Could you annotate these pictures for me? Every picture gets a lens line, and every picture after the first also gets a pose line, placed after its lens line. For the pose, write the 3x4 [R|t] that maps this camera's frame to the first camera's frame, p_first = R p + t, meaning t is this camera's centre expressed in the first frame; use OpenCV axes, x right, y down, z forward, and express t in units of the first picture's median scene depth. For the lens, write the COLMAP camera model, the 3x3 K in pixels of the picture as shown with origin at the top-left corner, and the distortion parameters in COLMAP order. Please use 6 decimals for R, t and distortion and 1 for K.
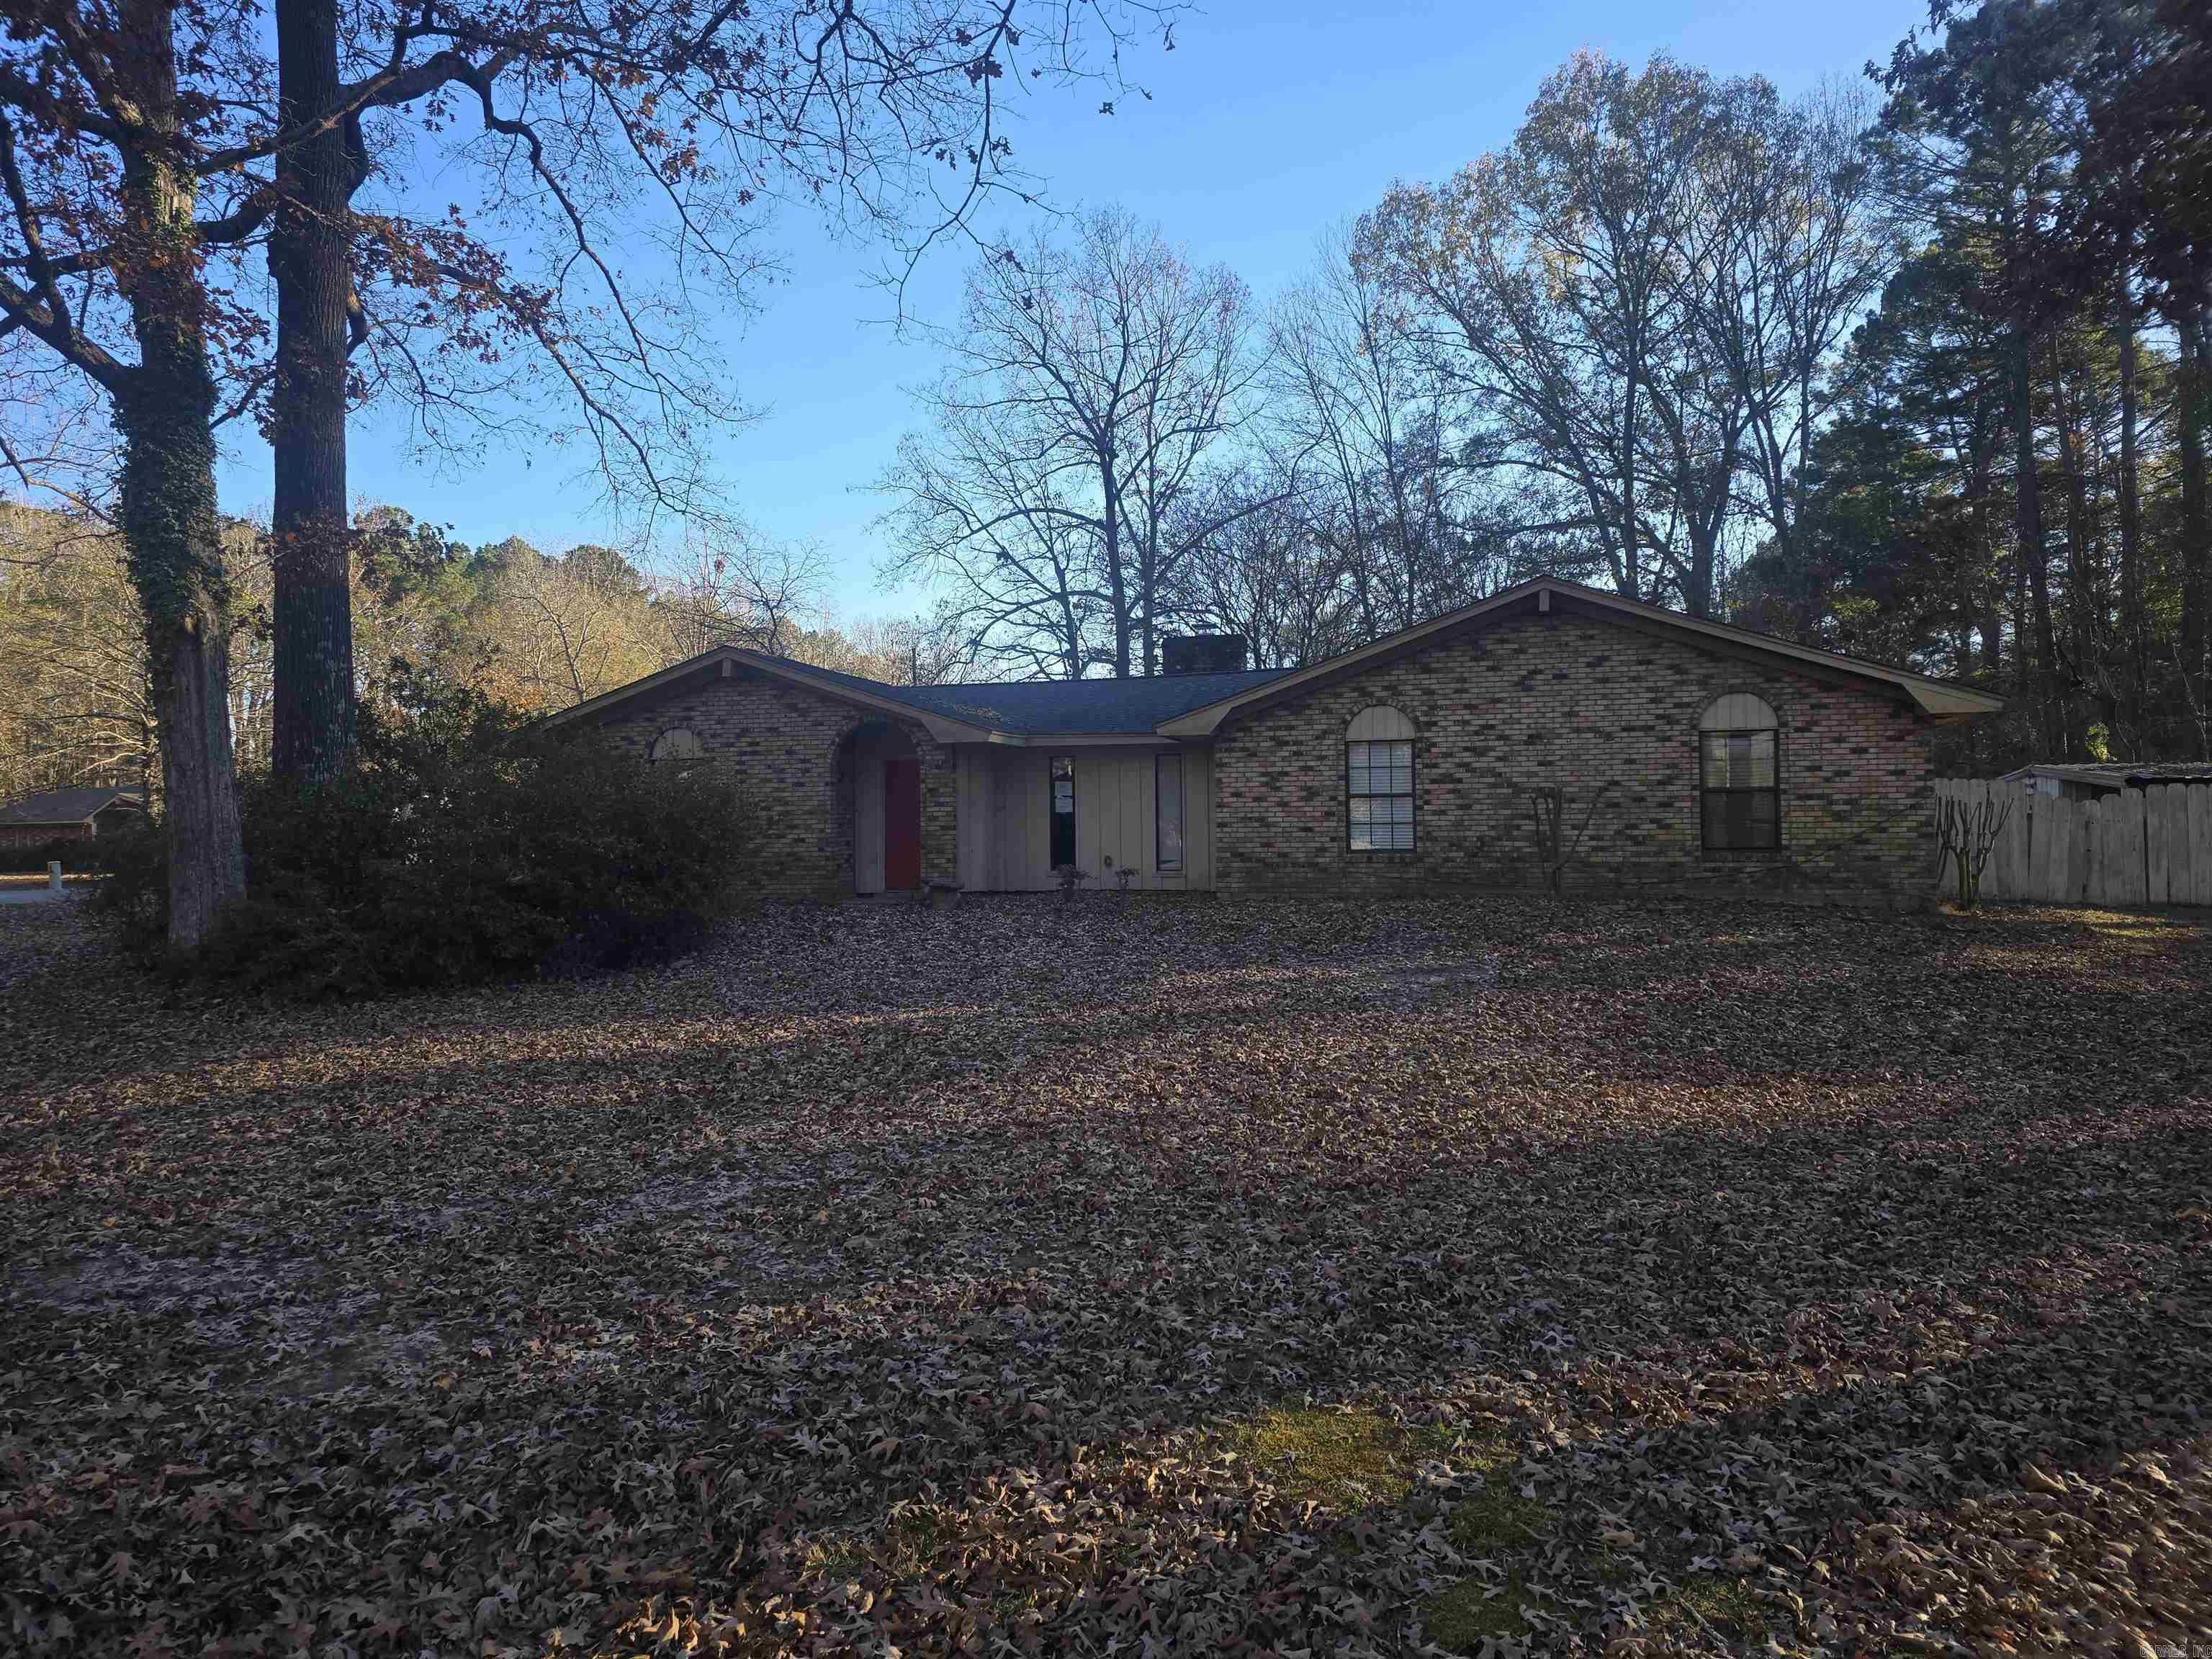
lens RADIAL K [[1512.0, 0, 1106.0], [0, 1512.0, 829.5], [0, 0, 1]] dist [0.004519, -0.000301]
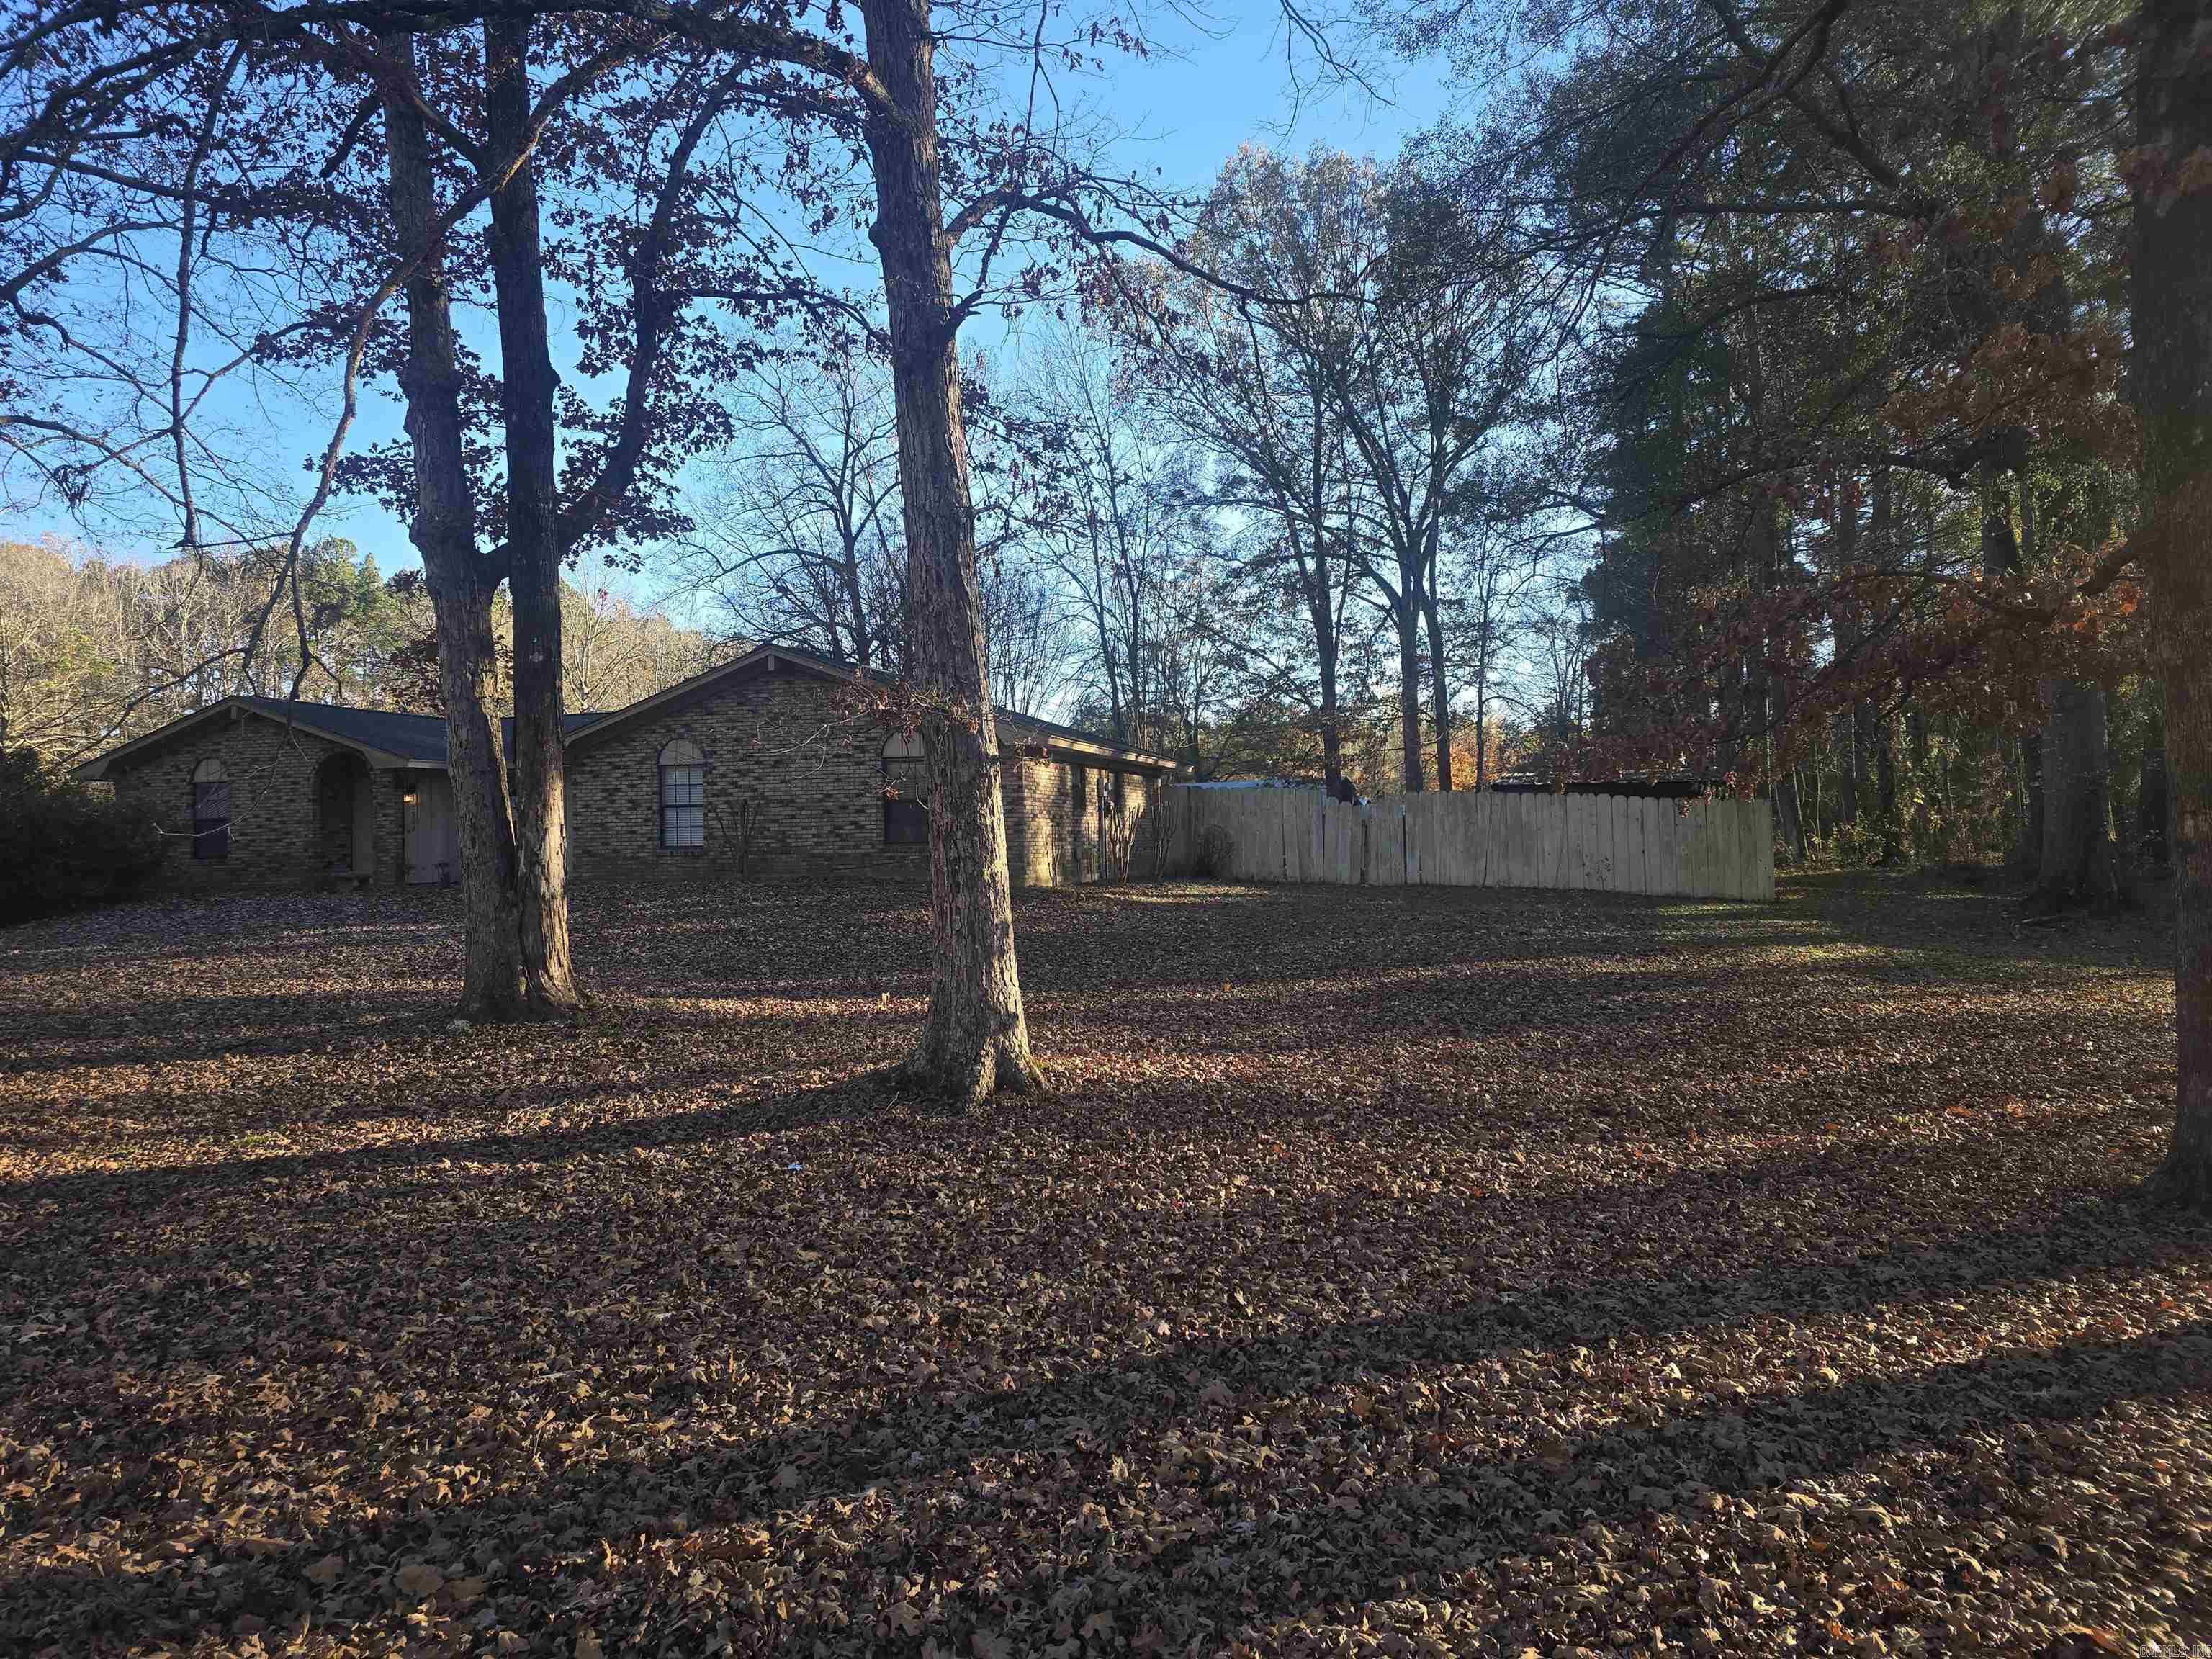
lens RADIAL K [[1512.0, 0, 1106.0], [0, 1512.0, 829.5], [0, 0, 1]] dist [0.004519, -0.000301]
pose [[0.999842, -0.007586, 0.016084, 0.533285], [0.007722, 0.999935, -0.008402, 0.012693], [-0.016019, 0.008525, 0.999835, -0.351805]]
